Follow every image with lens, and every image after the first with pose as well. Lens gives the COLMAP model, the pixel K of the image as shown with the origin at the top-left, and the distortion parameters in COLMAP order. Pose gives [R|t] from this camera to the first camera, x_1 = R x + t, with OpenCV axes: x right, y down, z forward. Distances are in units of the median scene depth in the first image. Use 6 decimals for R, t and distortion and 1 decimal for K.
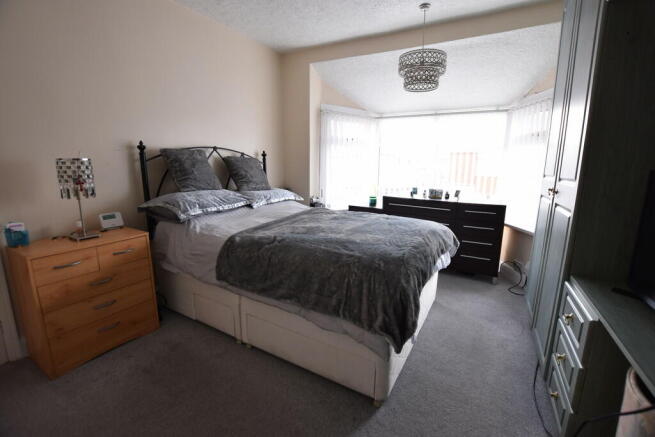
lens RADIAL K [[285.2, 0, 327.5], [0, 285.2, 218.5], [0, 0, 1]] dist [-0.029028, -0.000073]
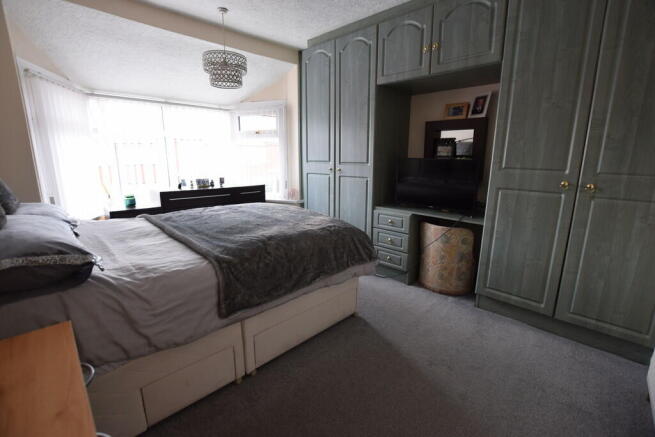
lens RADIAL K [[285.2, 0, 327.5], [0, 285.2, 218.5], [0, 0, 1]] dist [-0.029028, -0.000073]
pose [[0.269776, -0.219788, 0.937504, -0.746982], [0.178685, 0.968119, 0.175547, -0.091055], [-0.946199, 0.120159, 0.300448, 0.388520]]
